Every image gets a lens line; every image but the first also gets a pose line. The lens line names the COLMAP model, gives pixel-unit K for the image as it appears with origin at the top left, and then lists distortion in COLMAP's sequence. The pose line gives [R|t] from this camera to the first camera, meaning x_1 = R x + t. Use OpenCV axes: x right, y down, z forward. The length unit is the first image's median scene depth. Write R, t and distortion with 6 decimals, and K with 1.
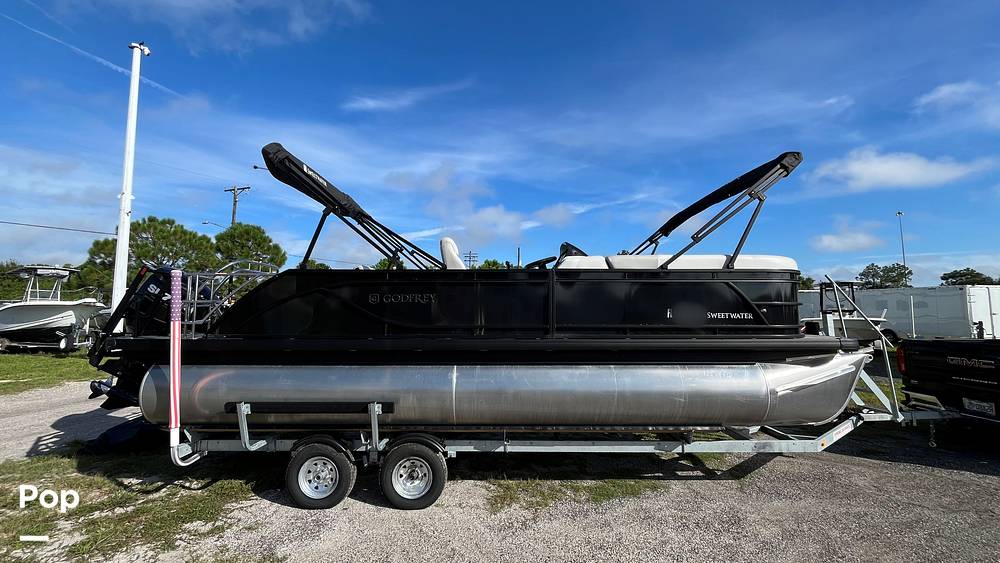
lens RADIAL K [[407.4, 0, 498.4], [0, 407.4, 273.0], [0, 0, 1]] dist [-0.000849, -0.000463]
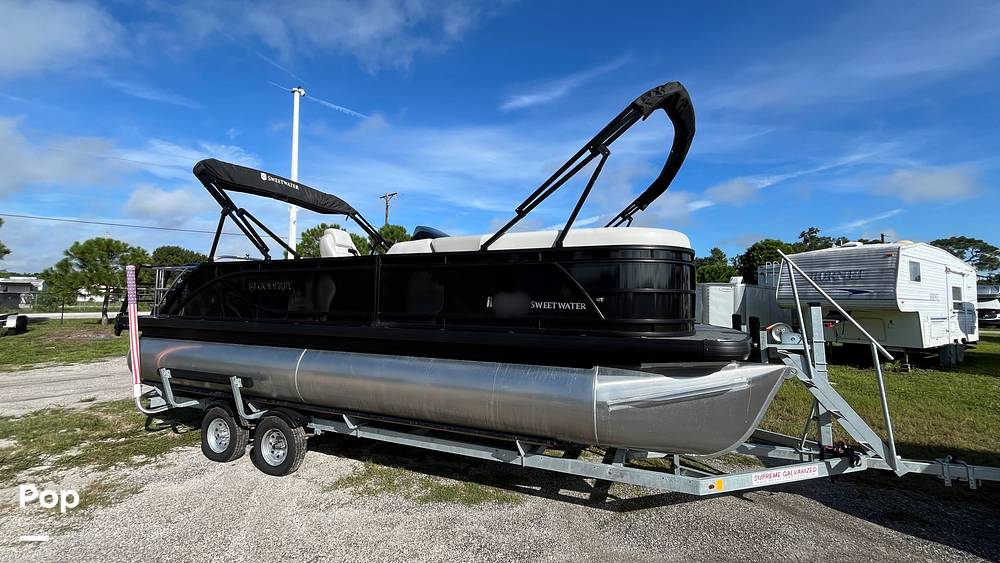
lens RADIAL K [[407.4, 0, 496.8], [0, 407.4, 274.6], [0, 0, 1]] dist [-0.000849, -0.000463]
pose [[0.924825, -0.015895, -0.380061, 0.684185], [0.026888, 0.999359, 0.023633, 0.019382], [0.379442, -0.032076, 0.924659, 0.191166]]
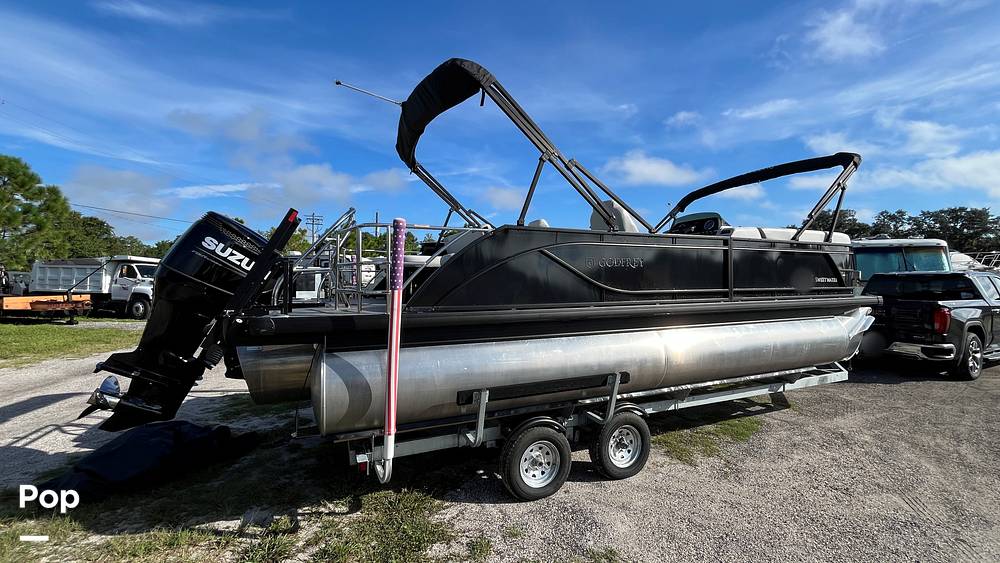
lens RADIAL K [[407.4, 0, 498.7], [0, 407.4, 271.9], [0, 0, 1]] dist [-0.000849, -0.000463]
pose [[0.917111, 0.004061, 0.398611, -0.770006], [-0.033267, 0.997240, 0.066381, 0.027703], [-0.397241, -0.074139, 0.914715, 0.228080]]
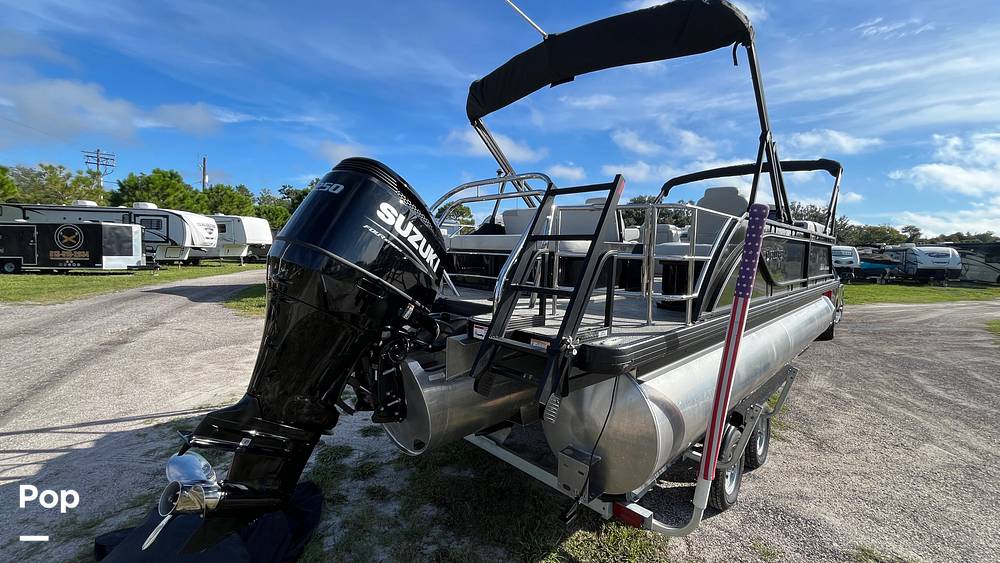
lens RADIAL K [[407.4, 0, 498.5], [0, 407.4, 269.9], [0, 0, 1]] dist [-0.000849, -0.000463]
pose [[0.706150, -0.021319, 0.707741, -1.192143], [-0.090070, 0.988722, 0.119651, 0.038845], [-0.702310, -0.148238, 0.696266, 0.717604]]
